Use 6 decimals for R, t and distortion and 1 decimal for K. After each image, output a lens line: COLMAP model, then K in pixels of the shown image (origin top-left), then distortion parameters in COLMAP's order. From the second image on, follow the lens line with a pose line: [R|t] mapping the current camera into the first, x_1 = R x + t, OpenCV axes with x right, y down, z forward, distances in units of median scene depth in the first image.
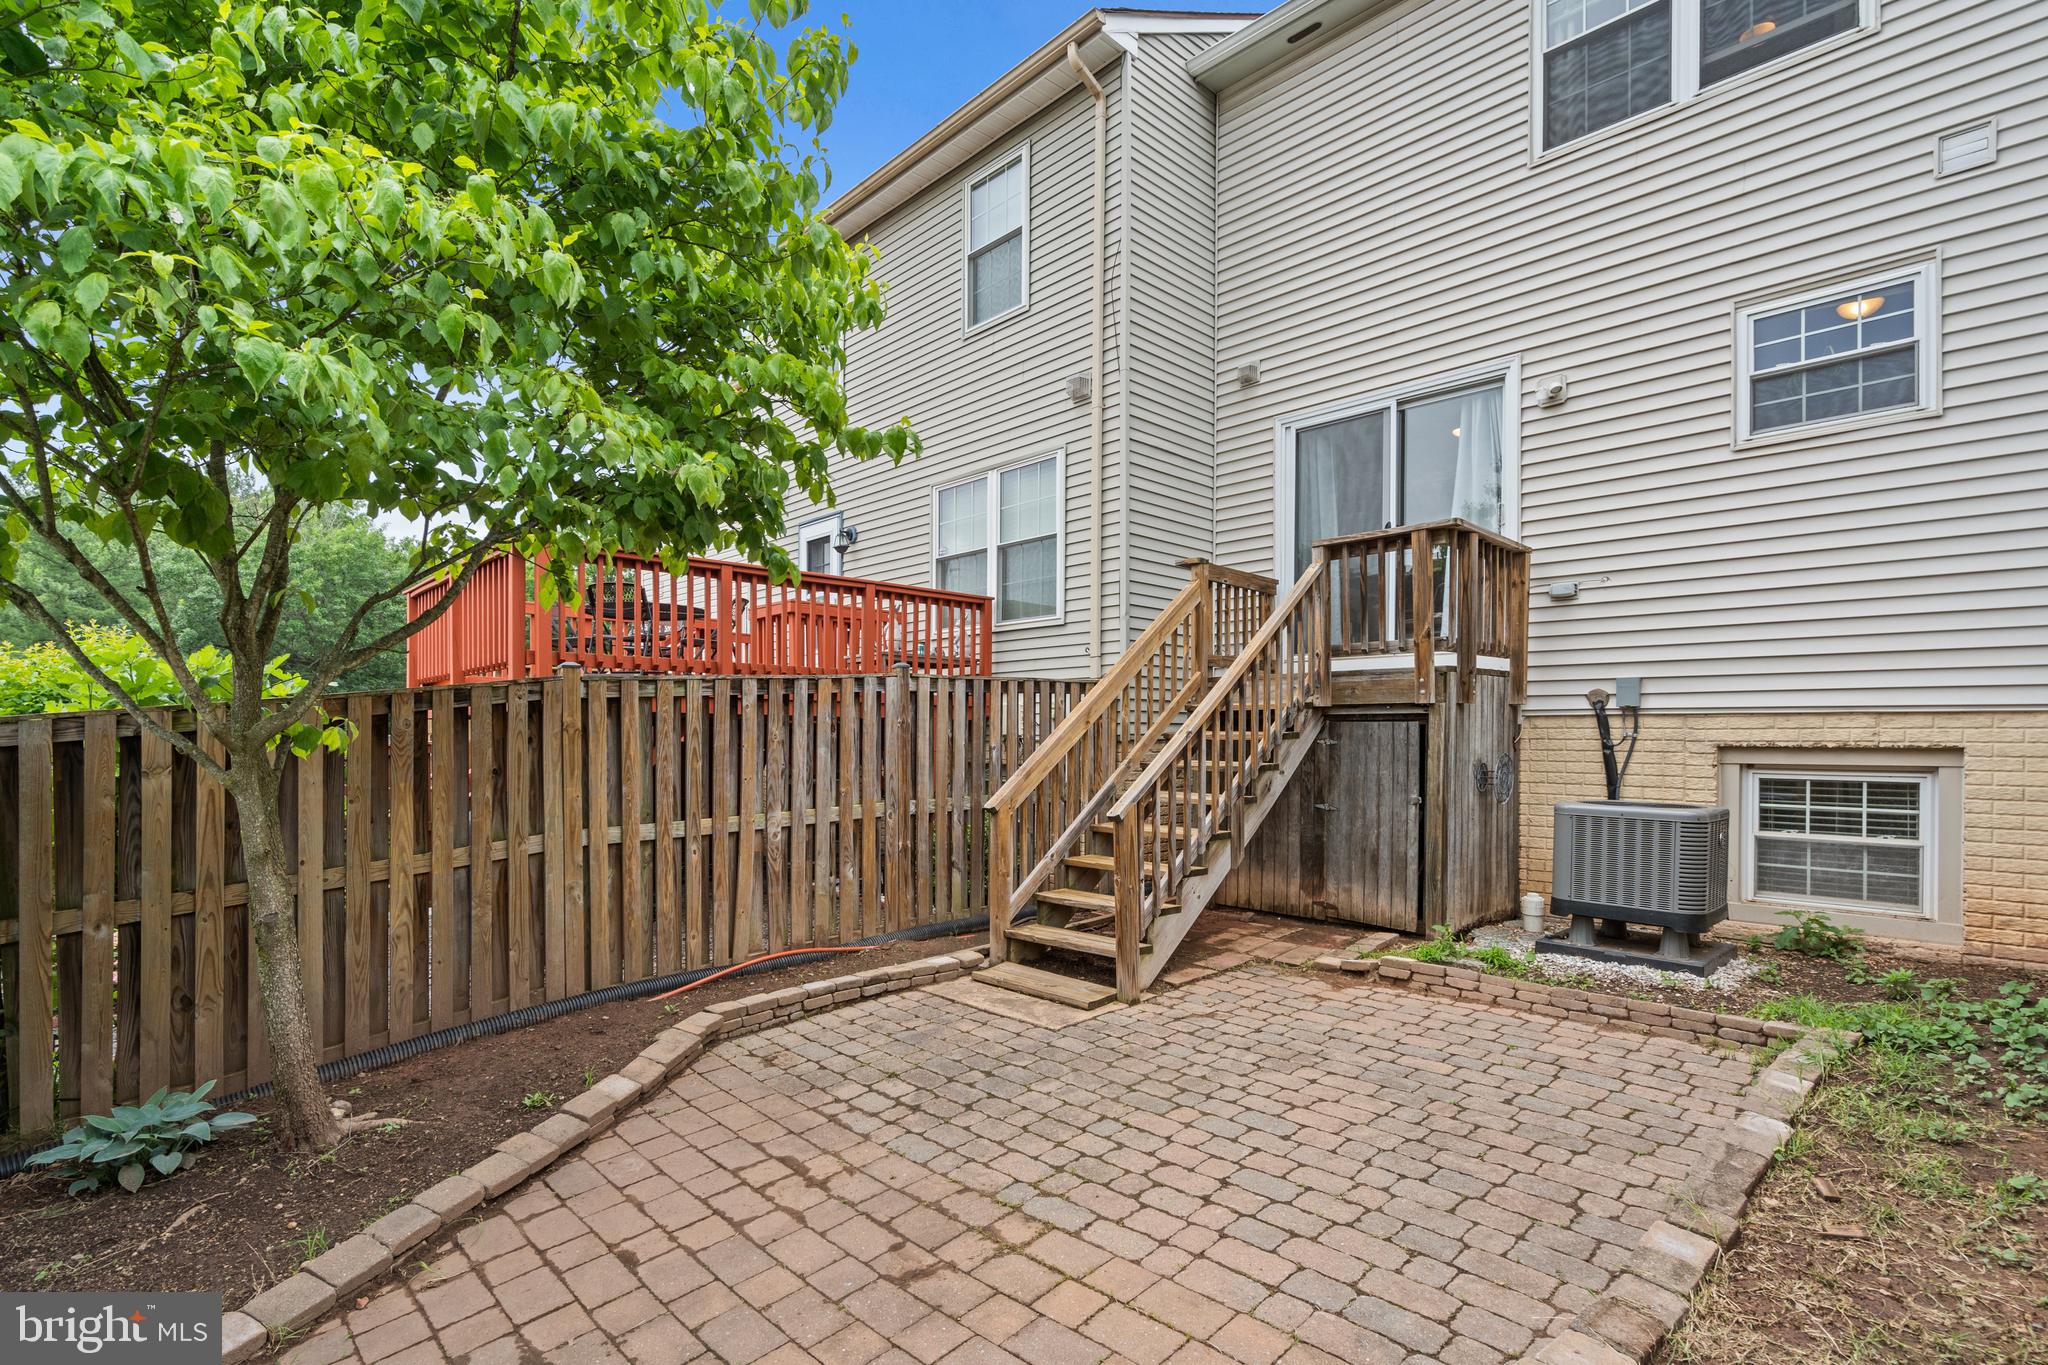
lens RADIAL K [[938.6, 0, 990.3], [0, 938.6, 753.8], [0, 0, 1]] dist [-0.007215, 0.002248]
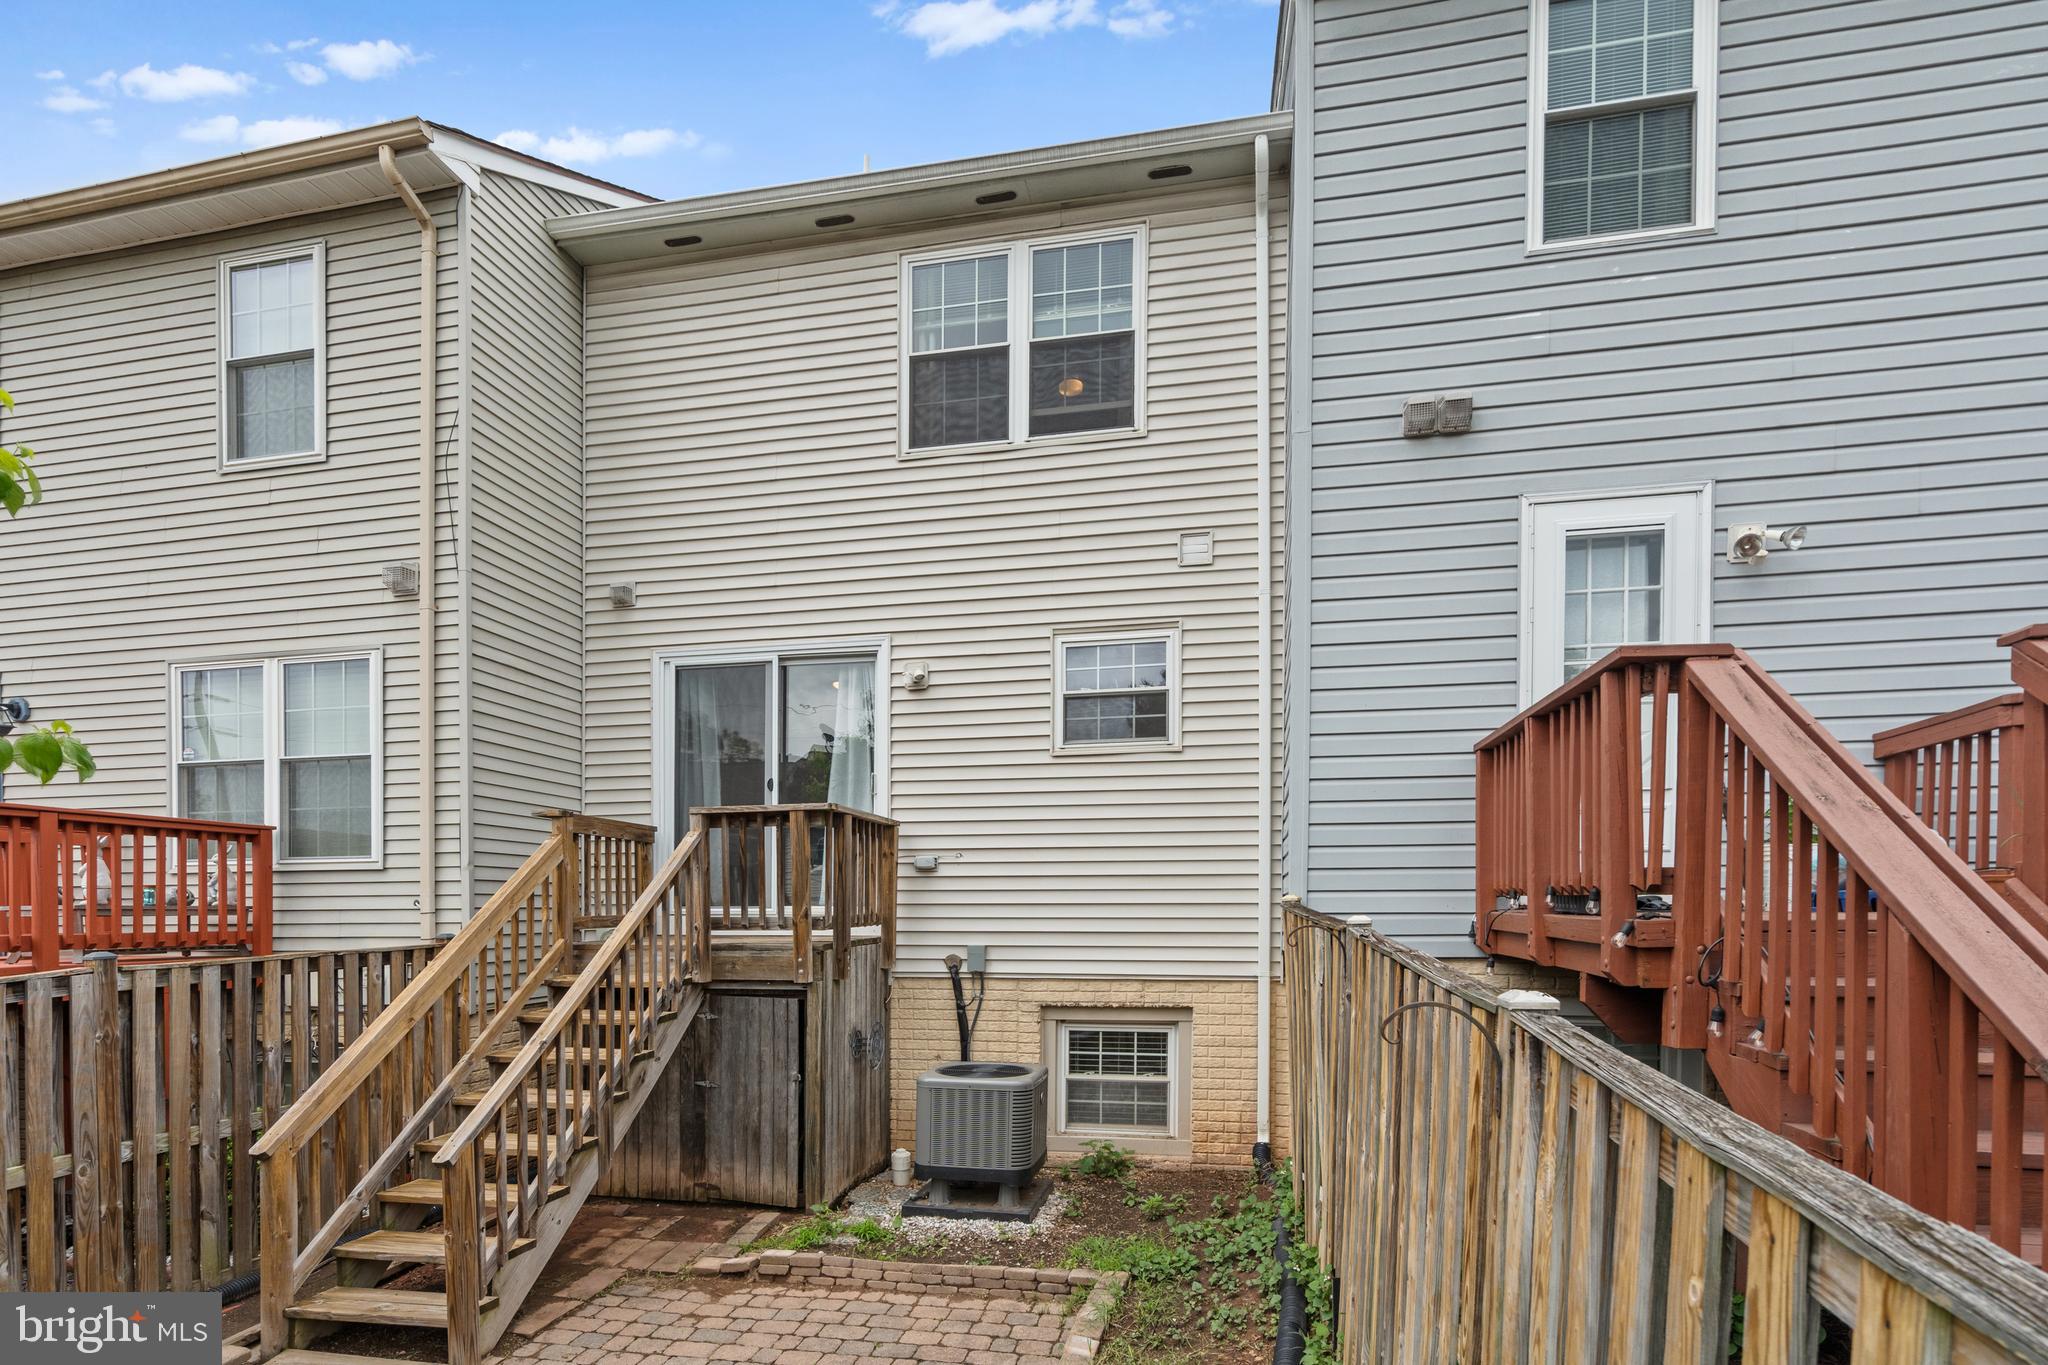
lens RADIAL K [[938.6, 0, 1018.7], [0, 938.6, 683.9], [0, 0, 1]] dist [-0.007215, 0.002248]
pose [[0.823009, -0.005836, 0.567998, 0.089839], [-0.001190, 0.999927, 0.011998, -0.375837], [-0.568027, -0.010550, 0.822942, 0.060247]]
